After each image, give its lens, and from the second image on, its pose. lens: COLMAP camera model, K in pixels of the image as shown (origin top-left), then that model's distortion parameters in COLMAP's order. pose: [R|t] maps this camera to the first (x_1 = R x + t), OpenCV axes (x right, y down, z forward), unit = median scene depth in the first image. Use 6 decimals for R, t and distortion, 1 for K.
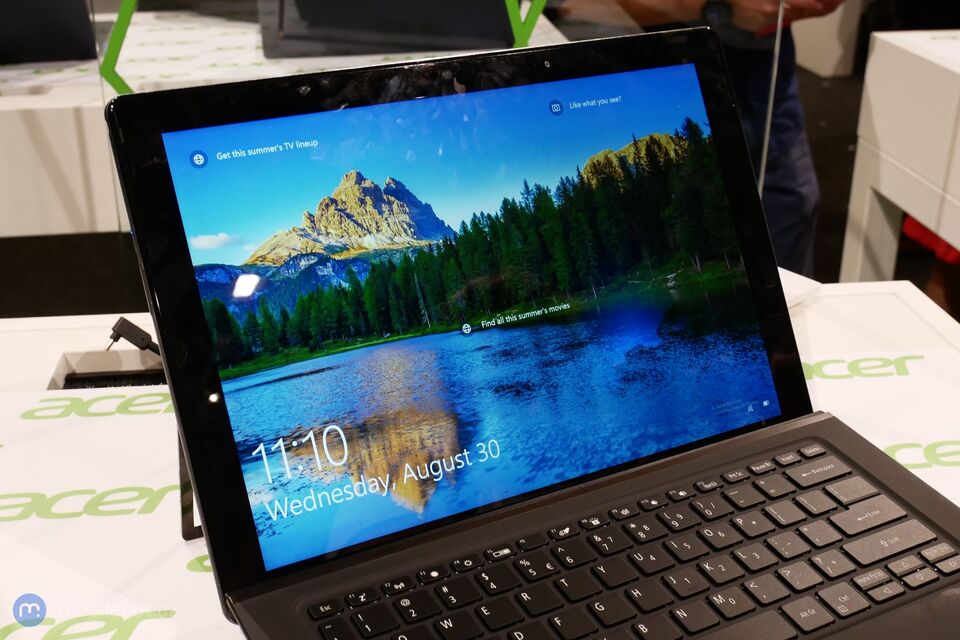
lens RADIAL K [[1229.8, 0, 477.4], [0, 1229.8, 324.6], [0, 0, 1]] dist [0.008868, 0.000000]
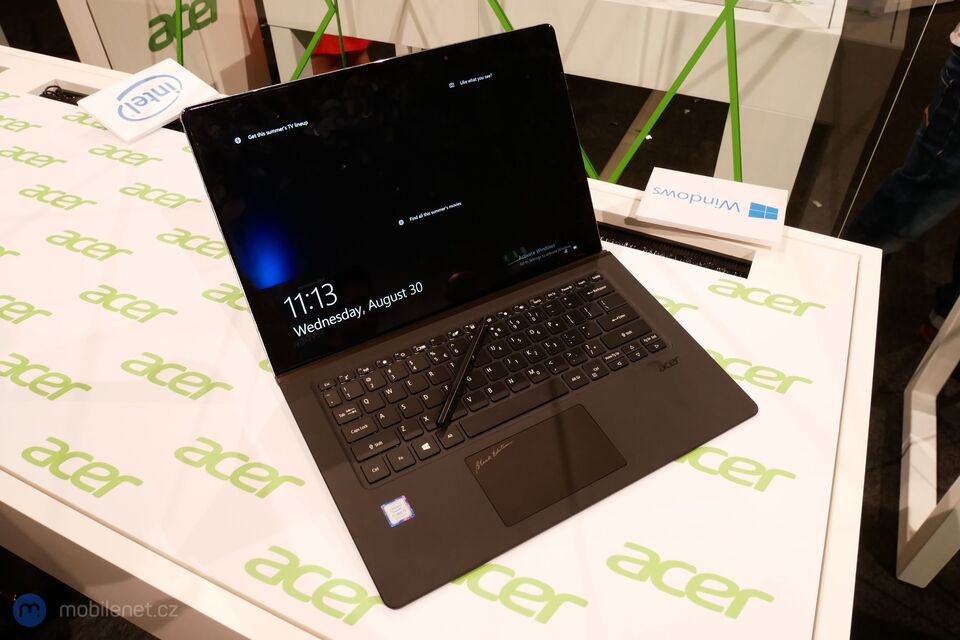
lens RADIAL K [[697.1, 0, 486.2], [0, 697.1, 317.8], [0, 0, 1]] dist [-0.066452, -0.000360]
pose [[0.999865, -0.016359, 0.001310, 0.113690], [0.015076, 0.947149, 0.320440, -0.192013], [-0.006483, -0.320377, 0.947268, -0.008152]]
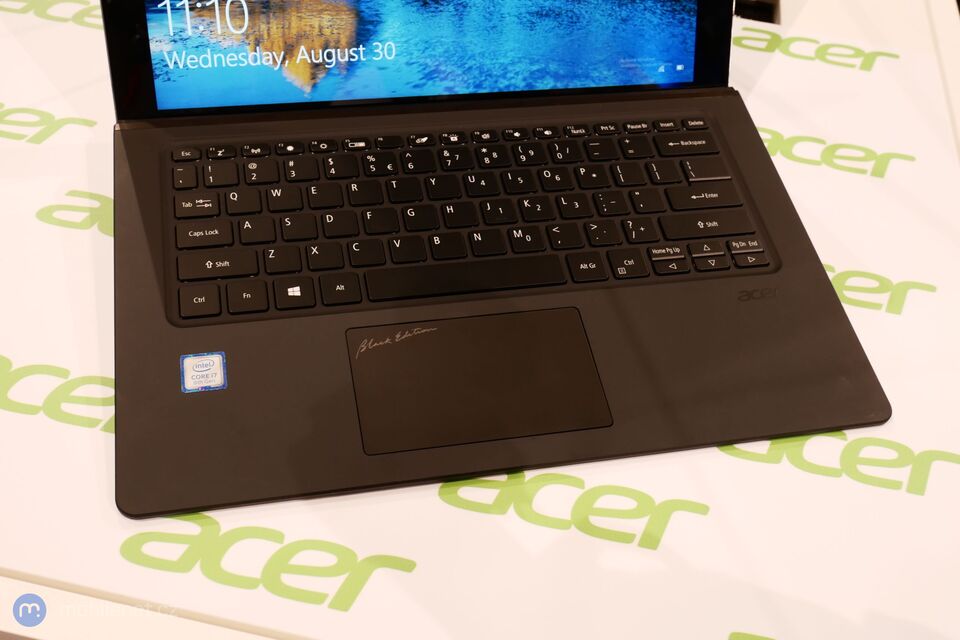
lens RADIAL K [[984.6, 0, 480.4], [0, 984.6, 318.0], [0, 0, 1]] dist [-0.002529, 0.000000]
pose [[0.949038, 0.279358, -0.145899, 0.290237], [-0.198107, 0.888822, 0.413218, -0.067818], [0.245114, -0.363256, 0.898868, 0.140225]]
